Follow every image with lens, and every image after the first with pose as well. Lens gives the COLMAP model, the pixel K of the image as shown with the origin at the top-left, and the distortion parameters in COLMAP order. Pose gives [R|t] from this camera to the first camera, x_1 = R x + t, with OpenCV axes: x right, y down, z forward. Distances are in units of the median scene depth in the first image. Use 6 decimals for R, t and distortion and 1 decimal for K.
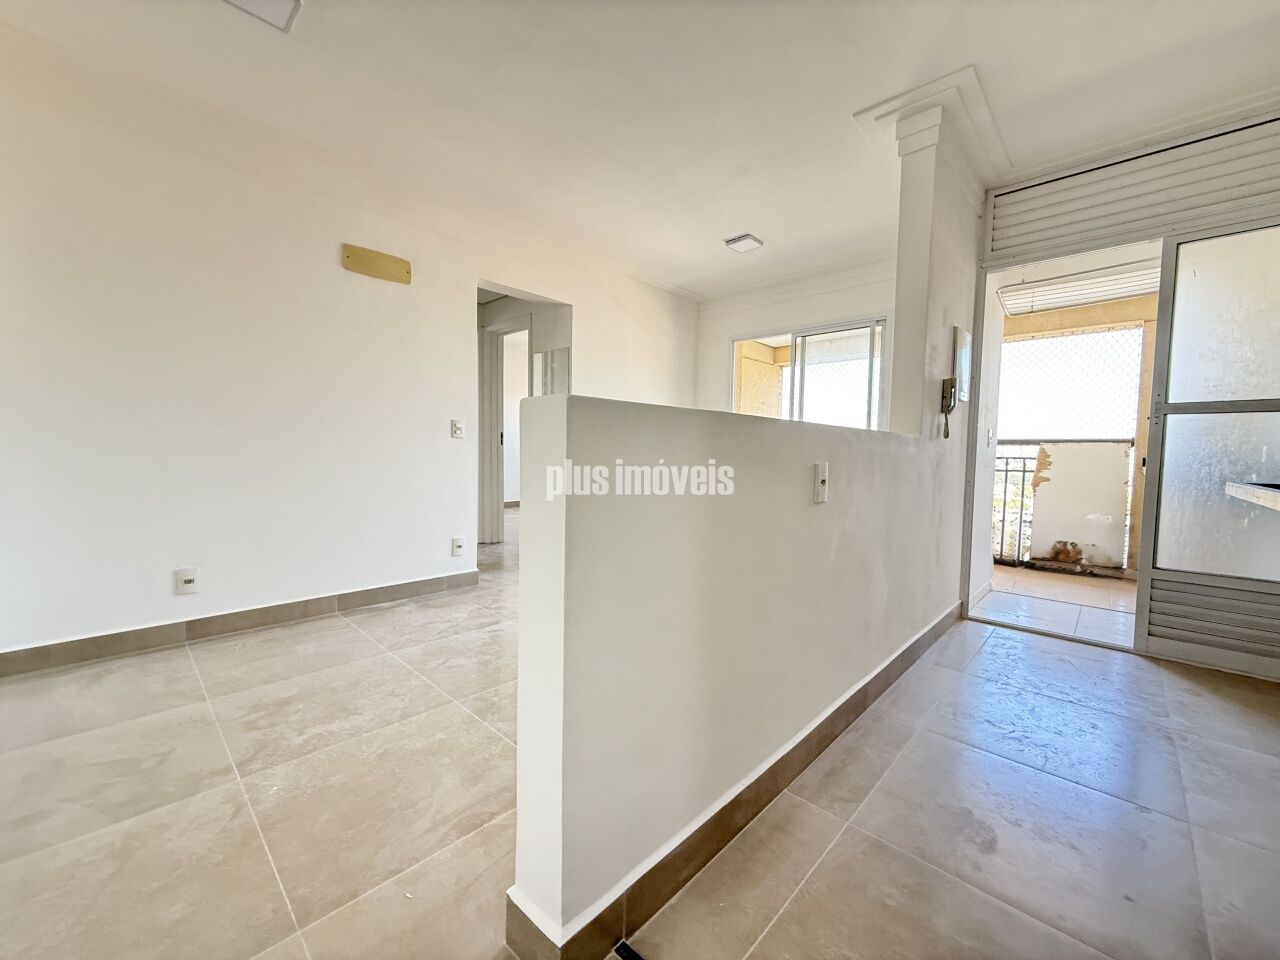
lens RADIAL K [[510.7, 0, 637.6], [0, 510.7, 480.7], [0, 0, 1]] dist [0.000673, -0.000115]
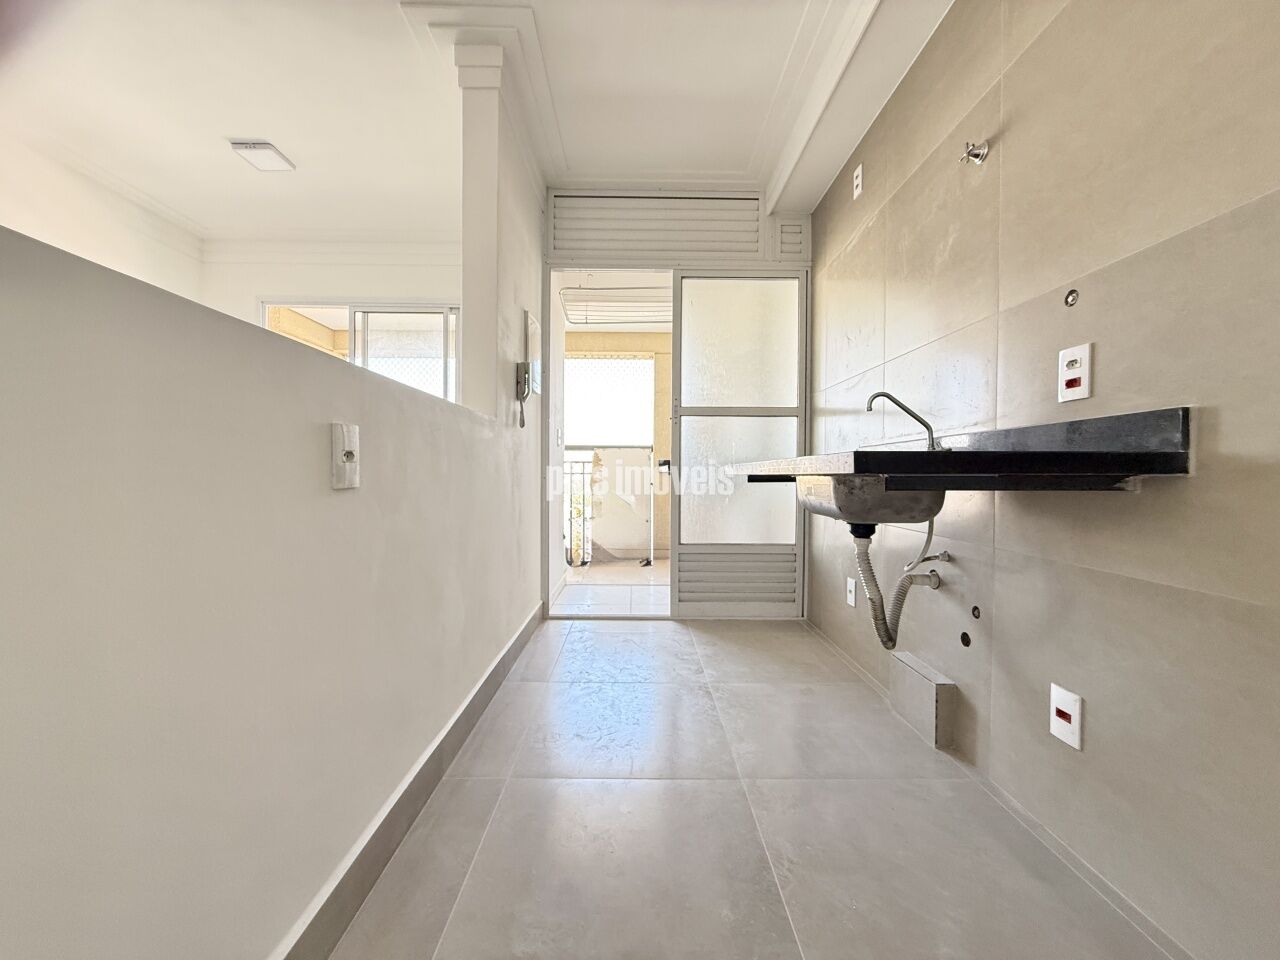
lens RADIAL K [[510.7, 0, 637.6], [0, 510.7, 480.7], [0, 0, 1]] dist [0.000673, -0.000115]
pose [[0.720981, -0.020870, 0.692641, 0.114669], [0.043748, 0.998923, -0.015439, 0.035595], [-0.691573, 0.041433, 0.721118, 0.196536]]
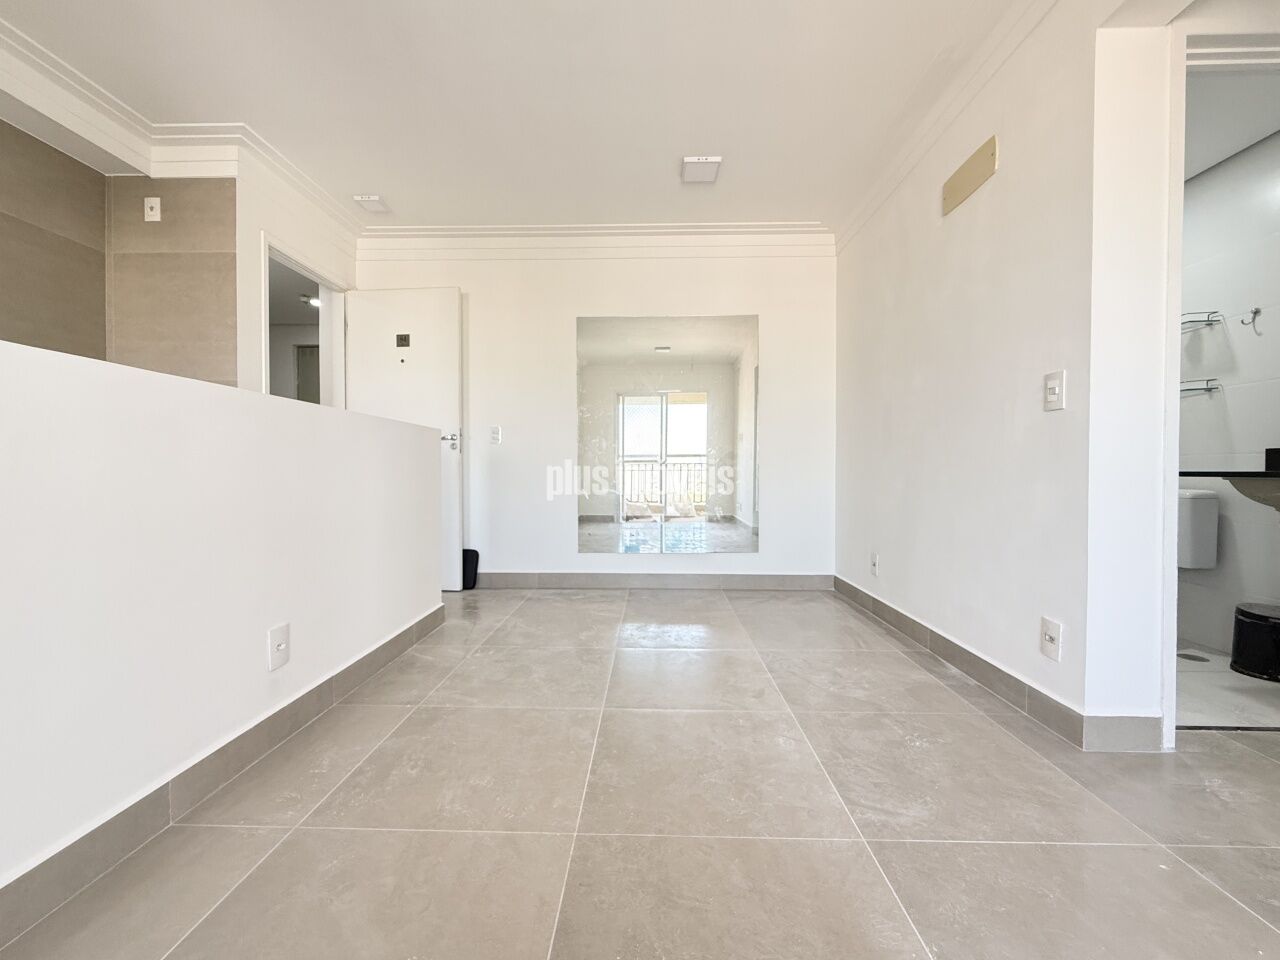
lens RADIAL K [[529.7, 0, 637.5], [0, 529.7, 479.6], [0, 0, 1]] dist [0.000310, -0.000295]
pose [[-0.742838, -0.007598, -0.669428, 0.355476], [-0.051440, 0.997627, 0.045757, -0.028888], [0.667492, 0.068426, -0.741466, 1.466836]]
